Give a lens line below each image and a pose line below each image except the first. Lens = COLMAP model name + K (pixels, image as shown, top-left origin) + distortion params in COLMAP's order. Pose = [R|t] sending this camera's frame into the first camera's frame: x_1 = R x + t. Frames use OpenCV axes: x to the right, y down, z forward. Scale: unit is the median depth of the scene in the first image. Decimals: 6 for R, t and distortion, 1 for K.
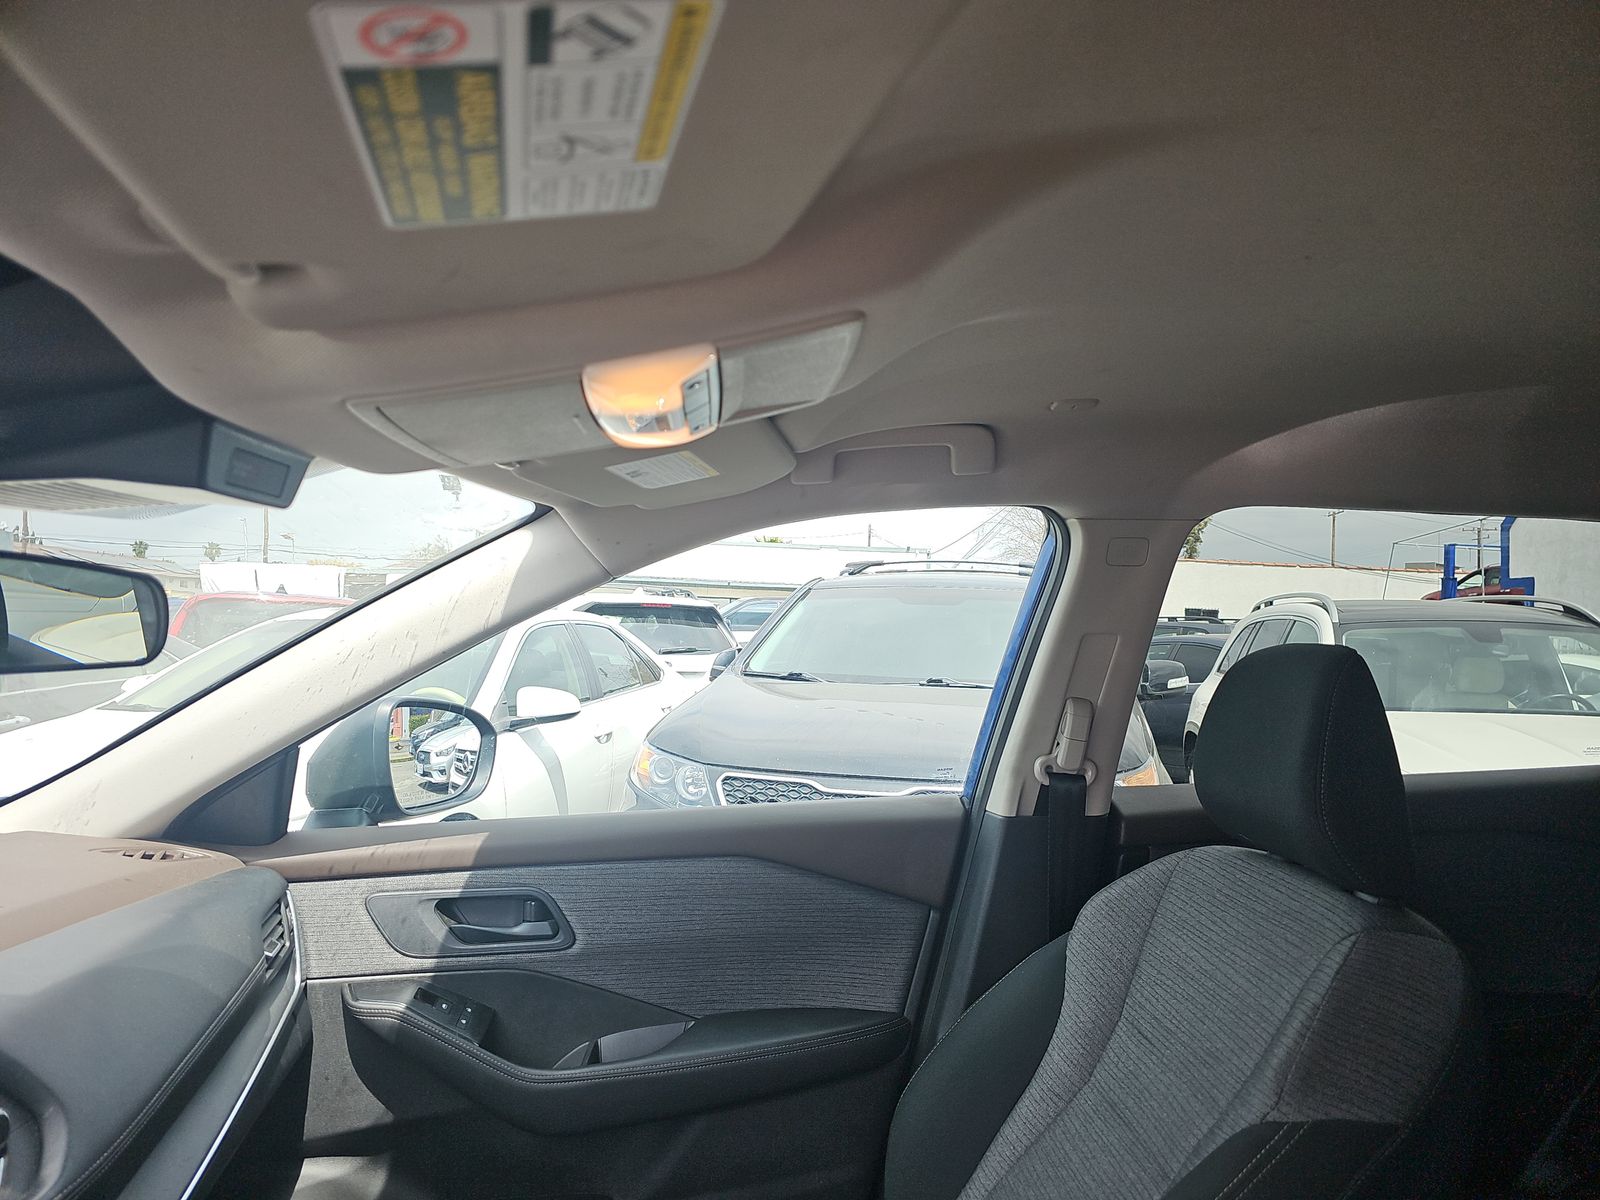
lens RADIAL K [[1097.2, 0, 800.0], [0, 1097.2, 600.0], [0, 0, 1]] dist [0.014566, -0.006173]
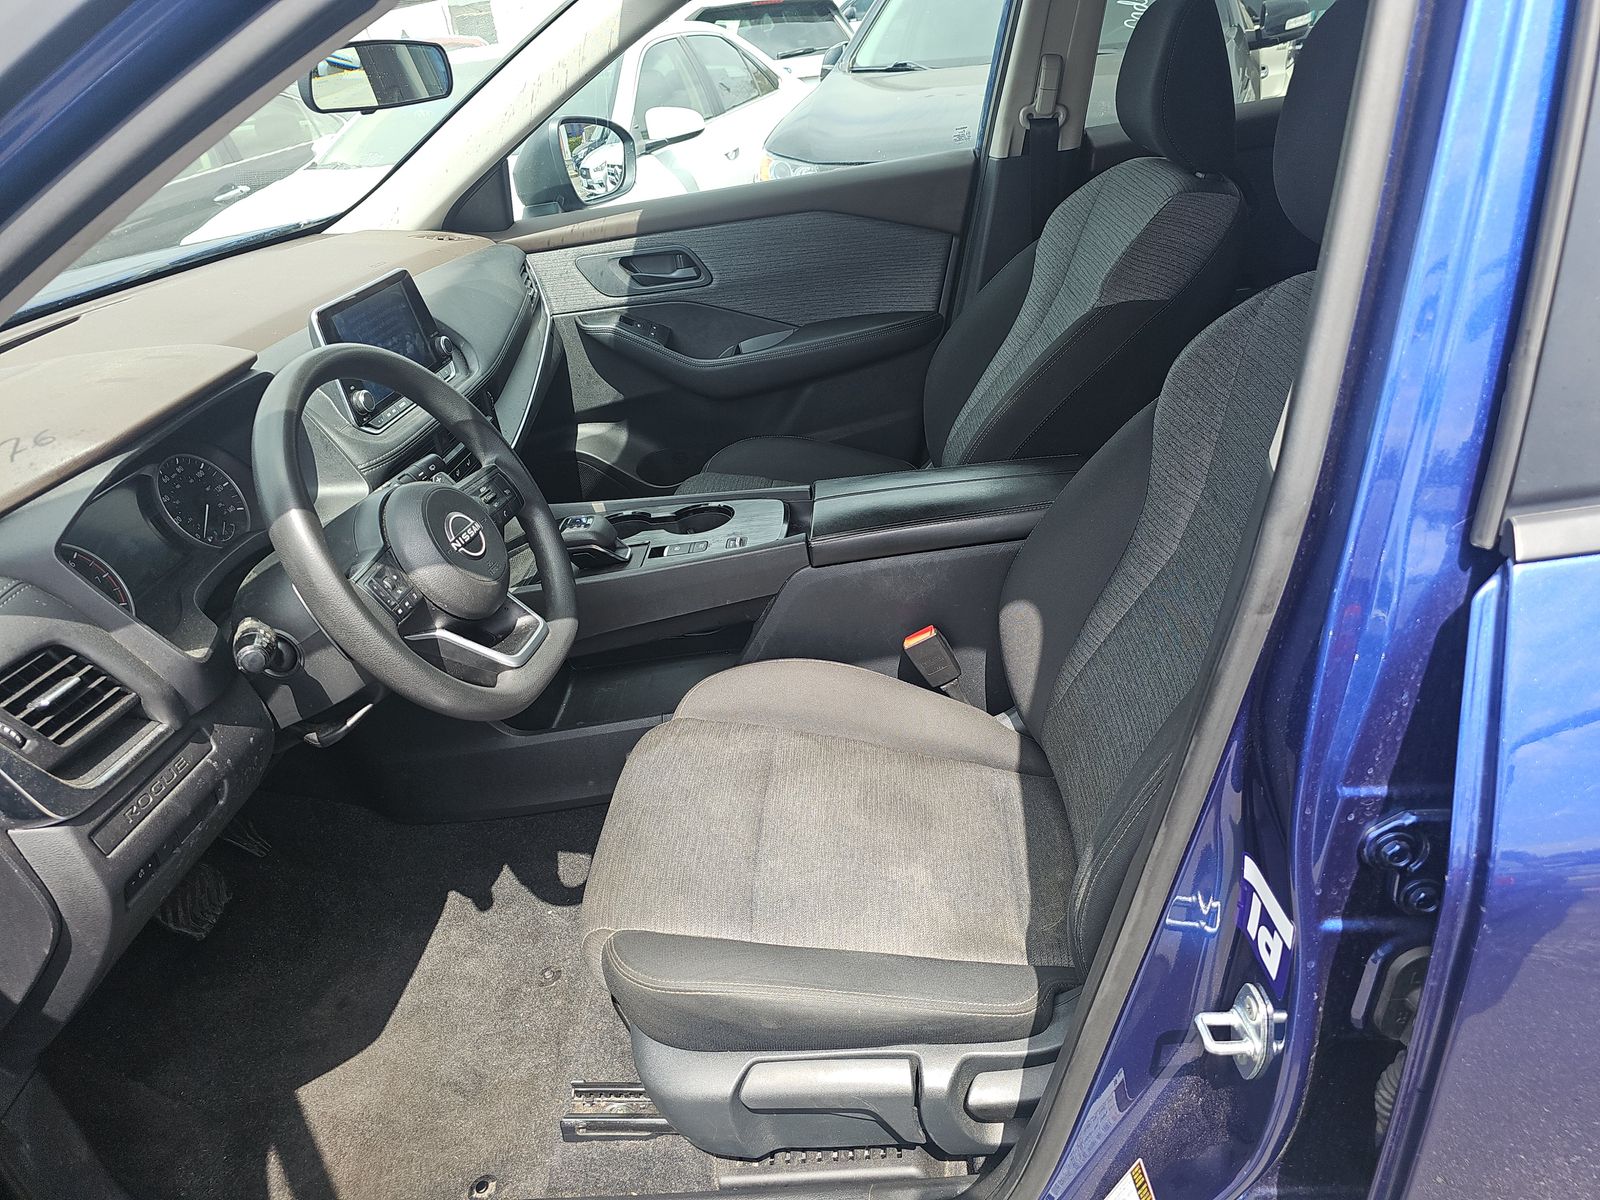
lens RADIAL K [[1057.3, 0, 824.9], [0, 1057.3, 629.8], [0, 0, 1]] dist [0.023527, -0.004903]
pose [[0.988291, -0.051672, -0.143563, 0.132669], [0.119008, 0.849887, 0.513351, -0.012161], [0.095487, -0.524425, 0.846086, -0.473738]]
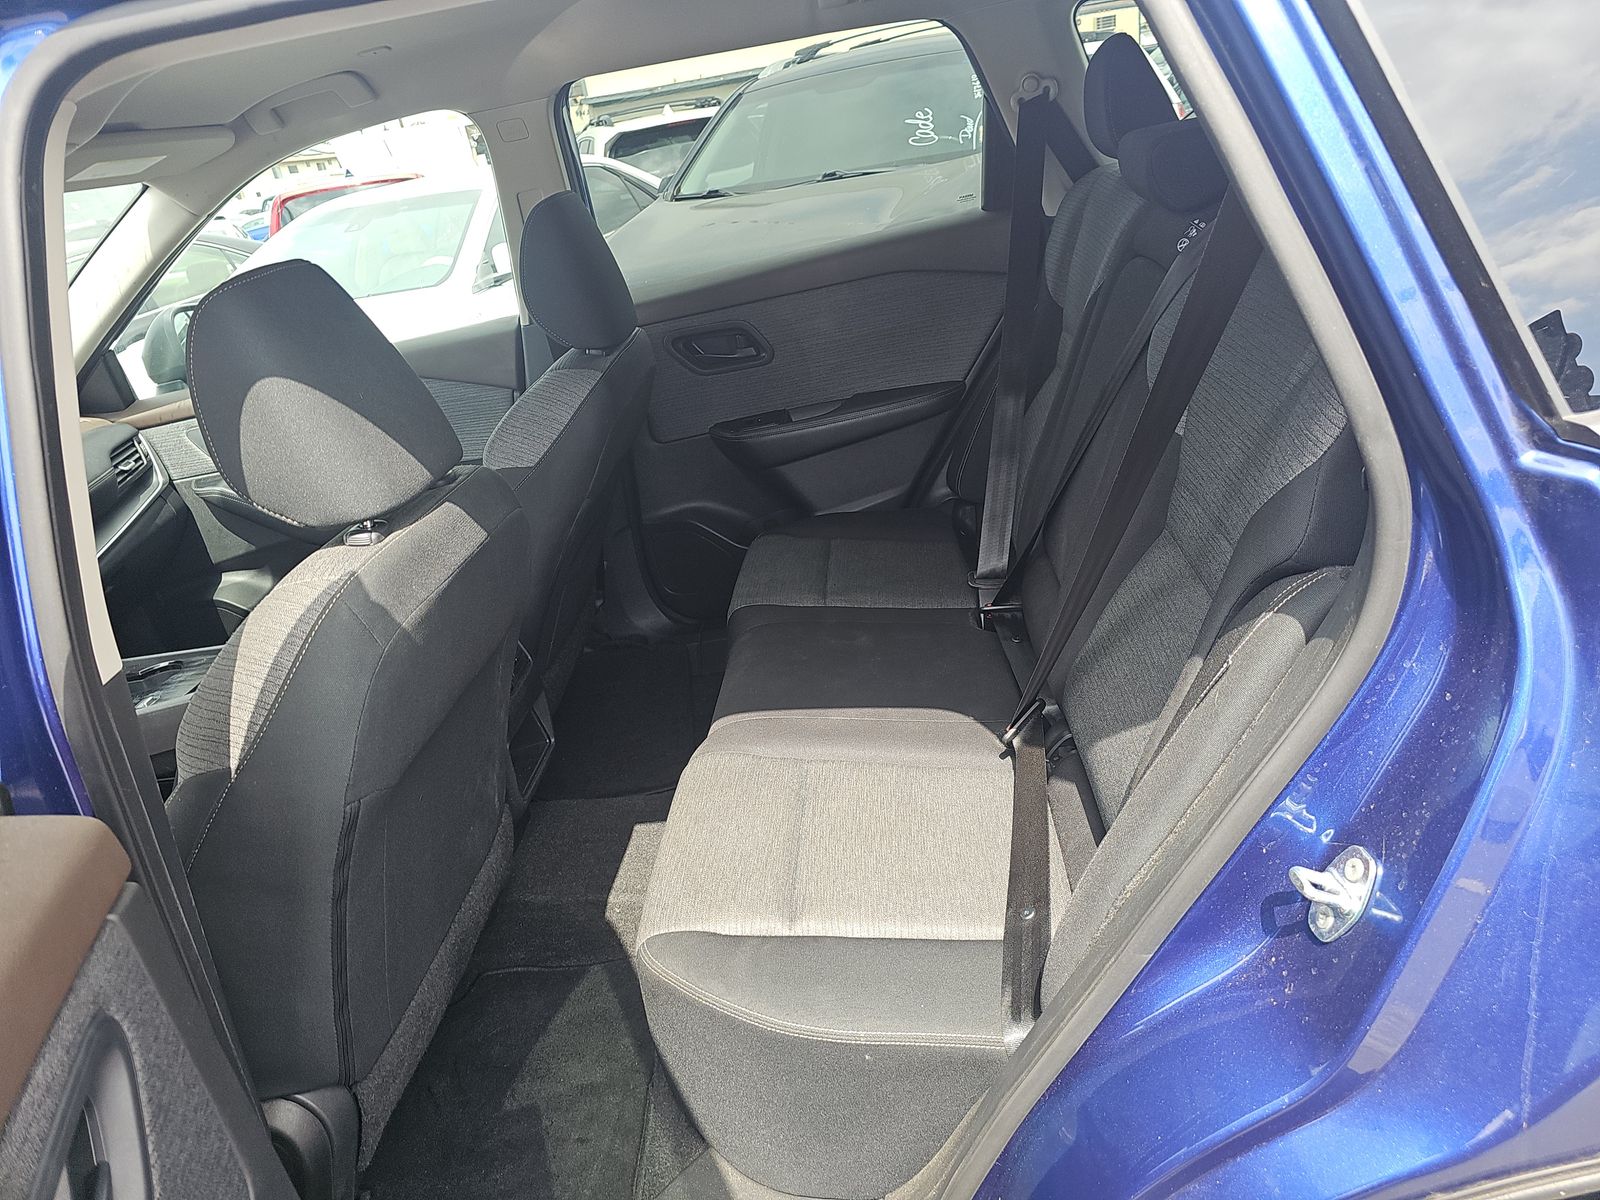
lens RADIAL K [[1067.9, 0, 784.8], [0, 1067.9, 607.8], [0, 0, 1]] dist [0.061579, -0.050193]
pose [[0.969285, -0.104392, -0.222685, 0.807281], [0.192466, 0.885661, 0.422566, -0.019709], [0.153111, -0.452446, 0.878550, -0.437737]]
